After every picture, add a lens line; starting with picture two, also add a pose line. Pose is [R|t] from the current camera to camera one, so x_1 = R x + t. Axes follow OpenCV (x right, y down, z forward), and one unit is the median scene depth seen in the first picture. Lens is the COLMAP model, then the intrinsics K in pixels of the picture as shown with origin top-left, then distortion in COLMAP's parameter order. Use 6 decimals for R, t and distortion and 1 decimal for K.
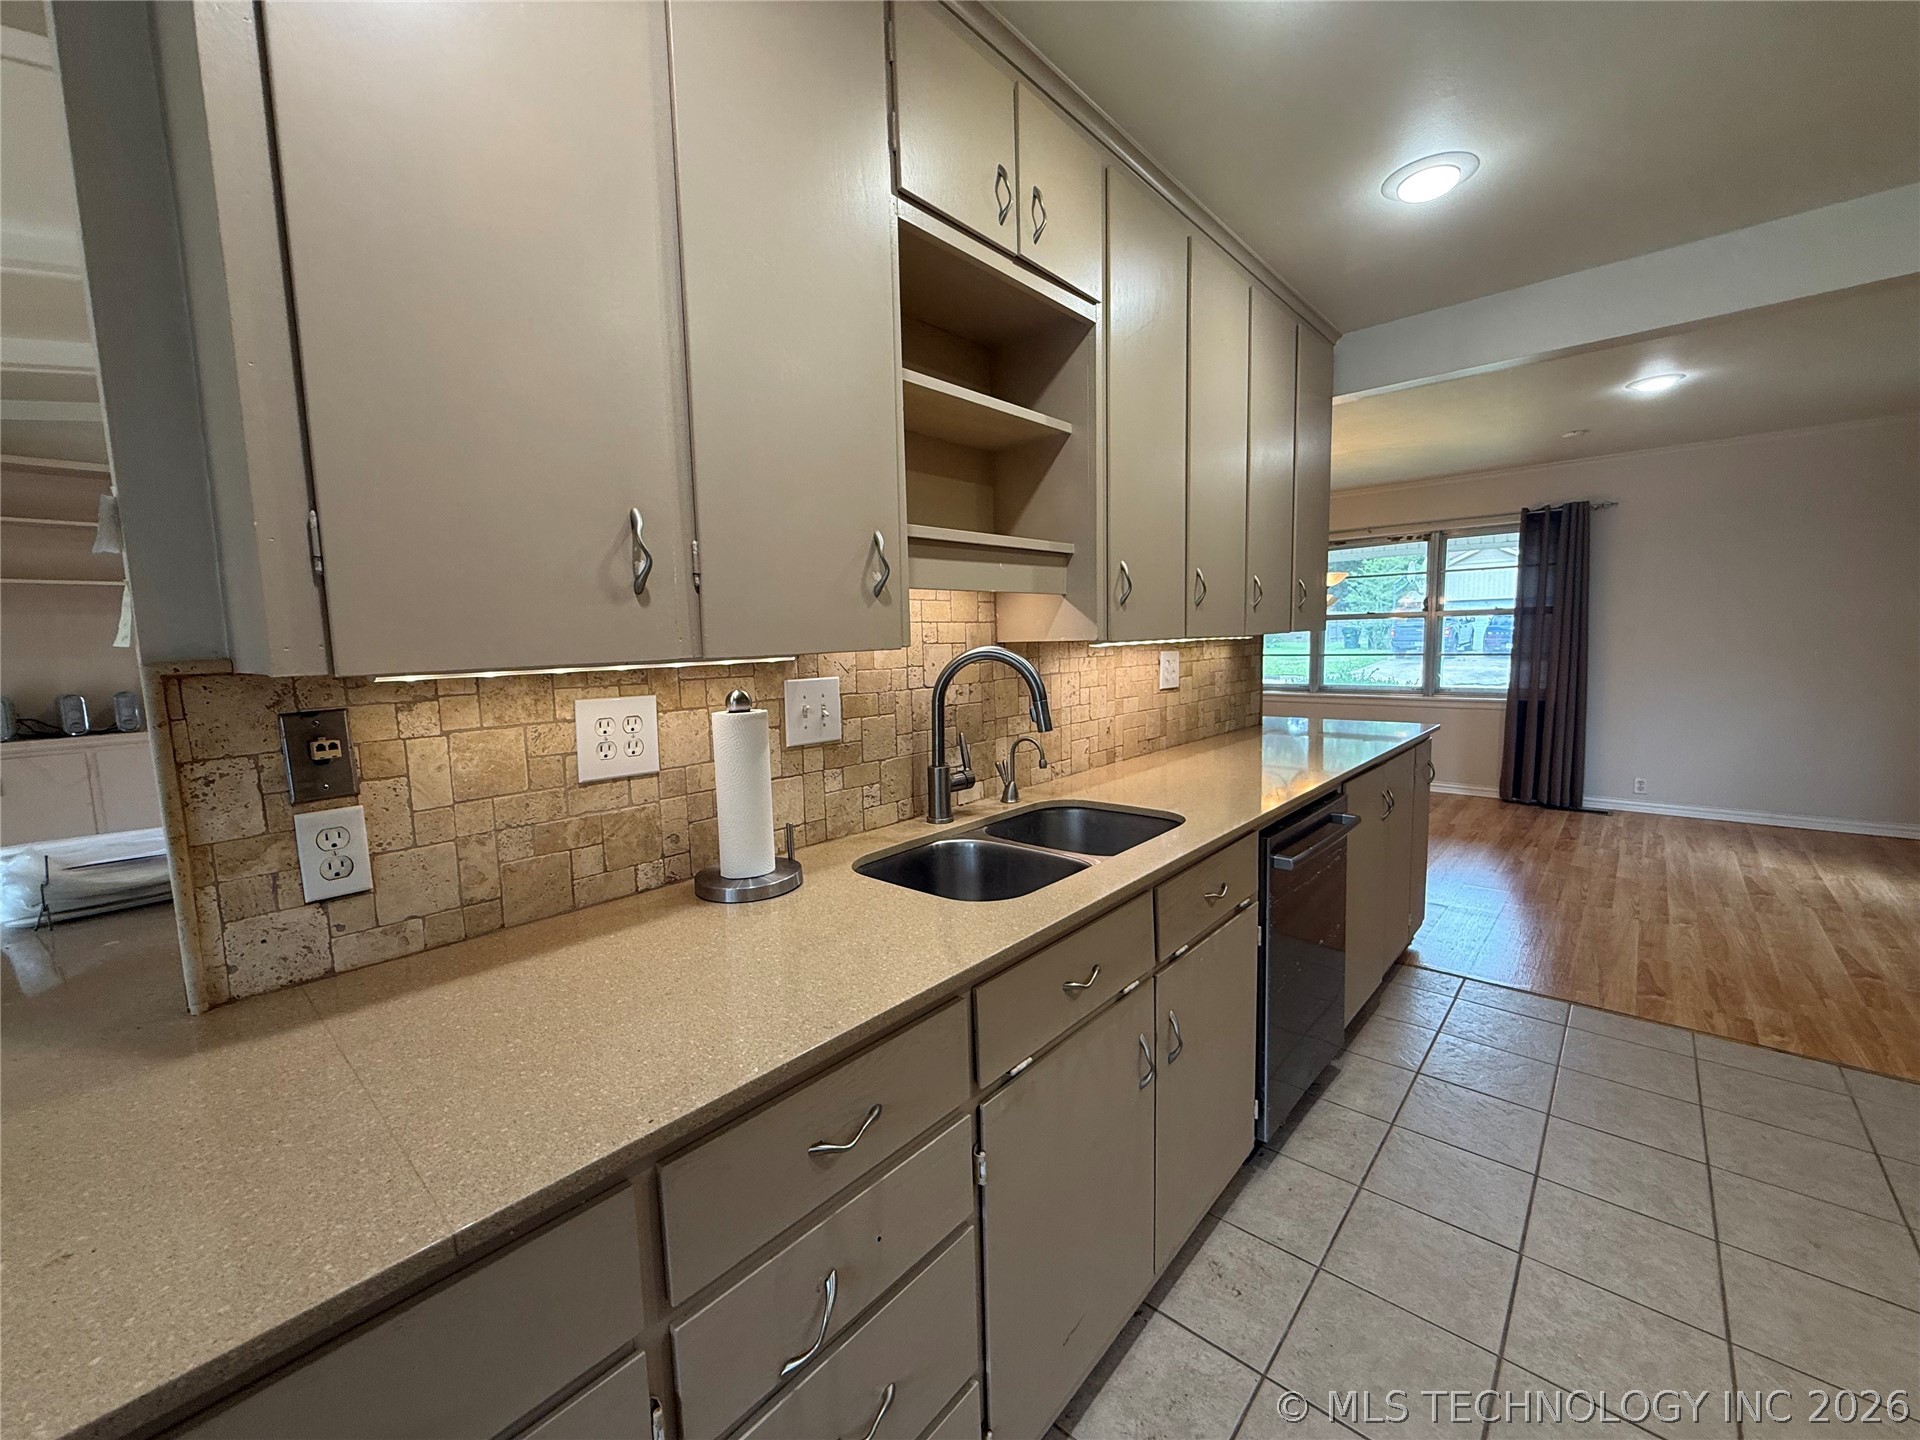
lens RADIAL K [[768.1, 0, 952.1], [0, 768.1, 719.5], [0, 0, 1]] dist [-0.000944, 0.000273]
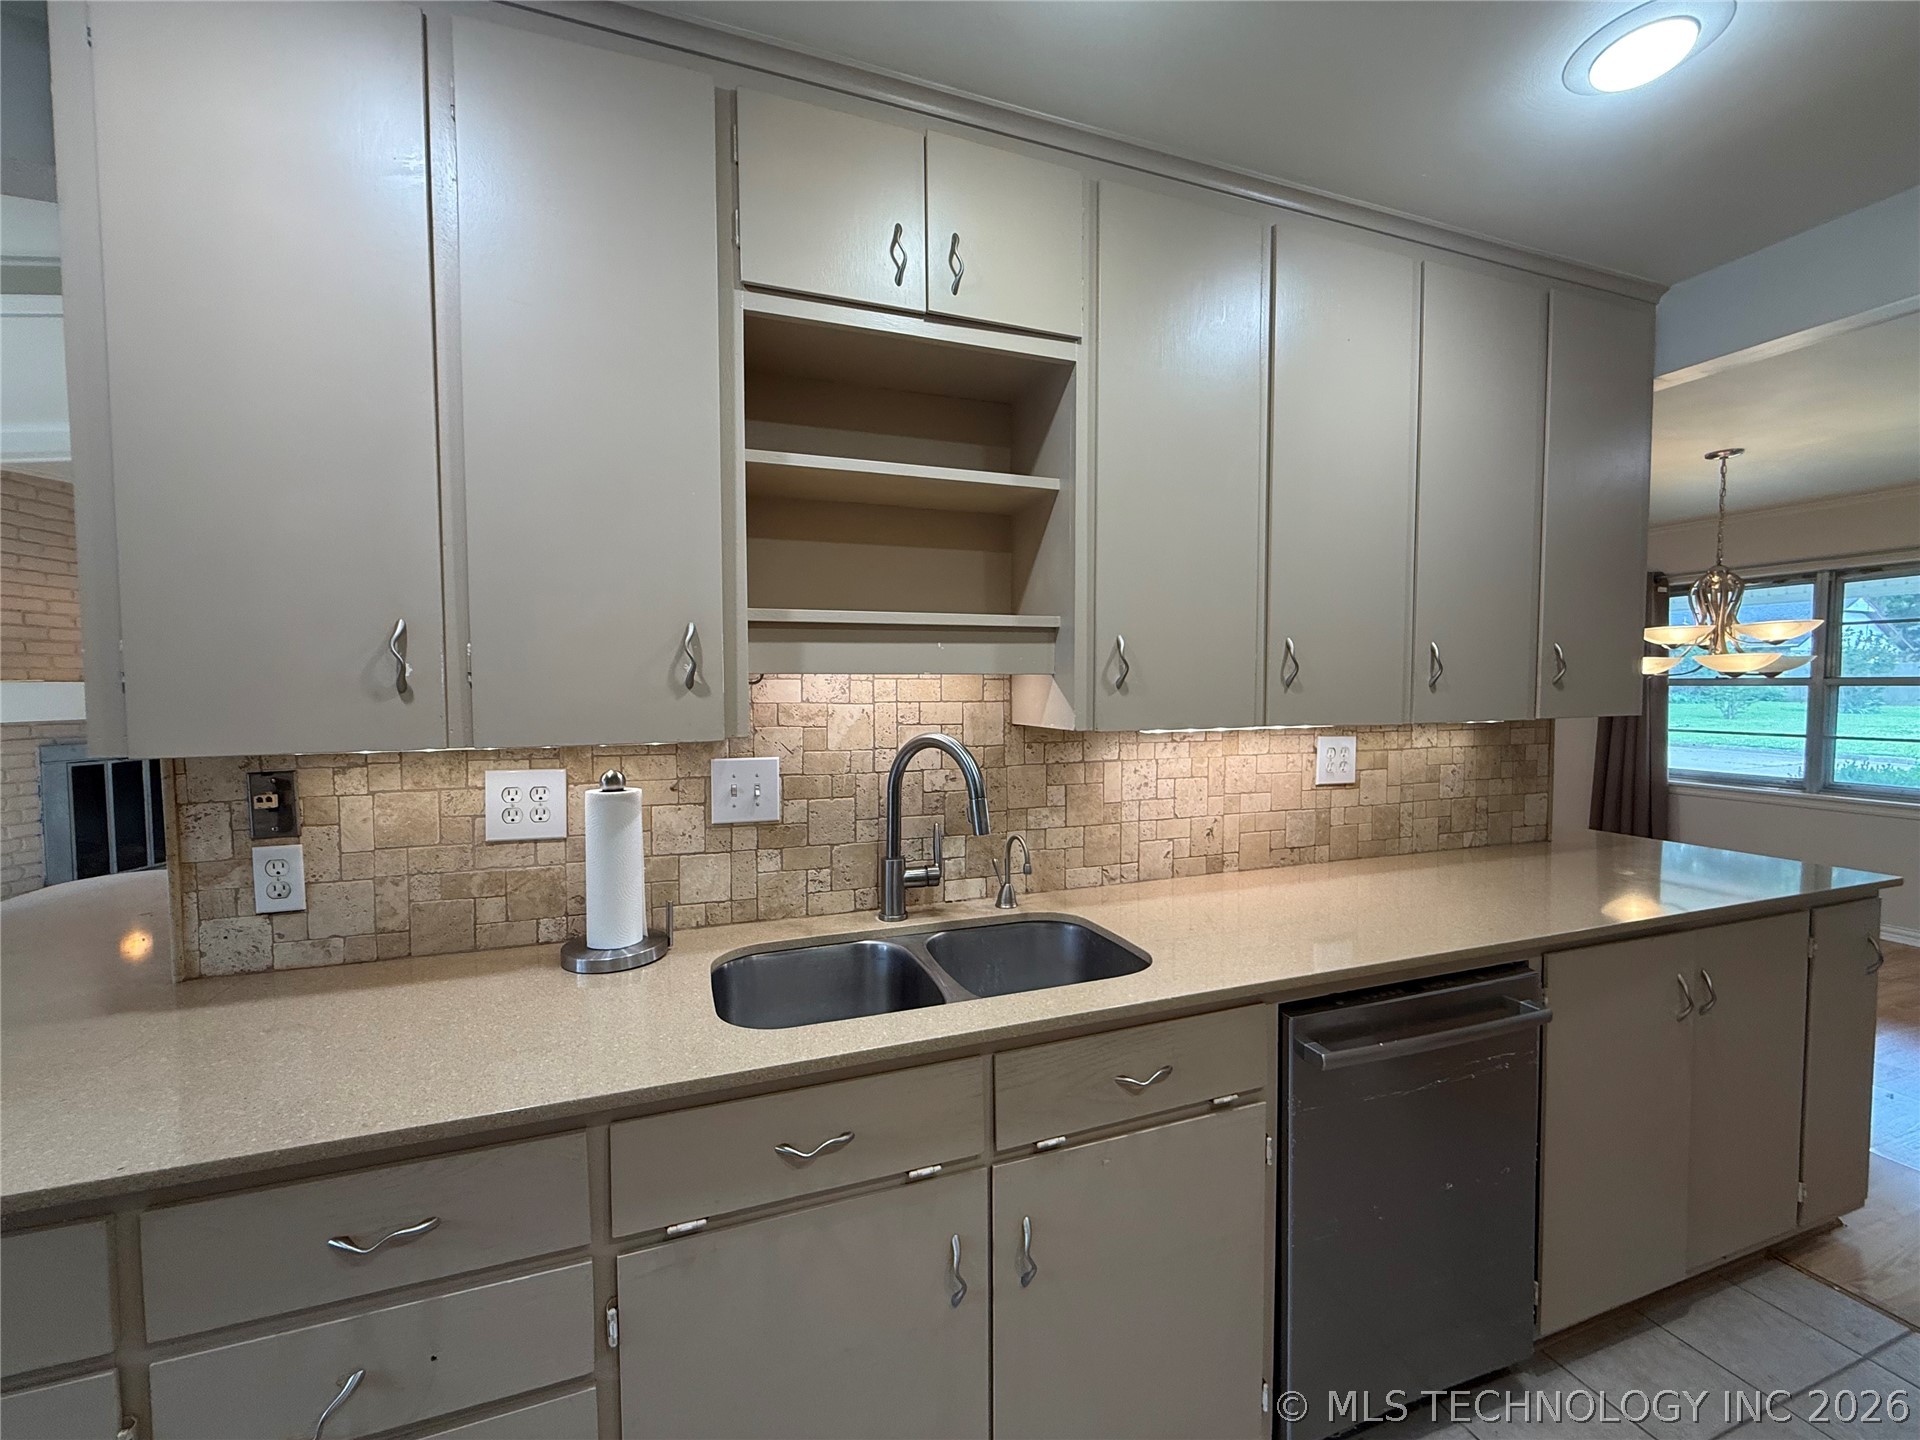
lens RADIAL K [[768.1, 0, 952.1], [0, 768.1, 719.5], [0, 0, 1]] dist [-0.000944, 0.000273]
pose [[0.880205, 0.045048, -0.472451, 0.644332], [-0.071264, 0.996744, -0.037731, -0.102938], [0.469213, 0.066880, 0.880549, 0.277679]]
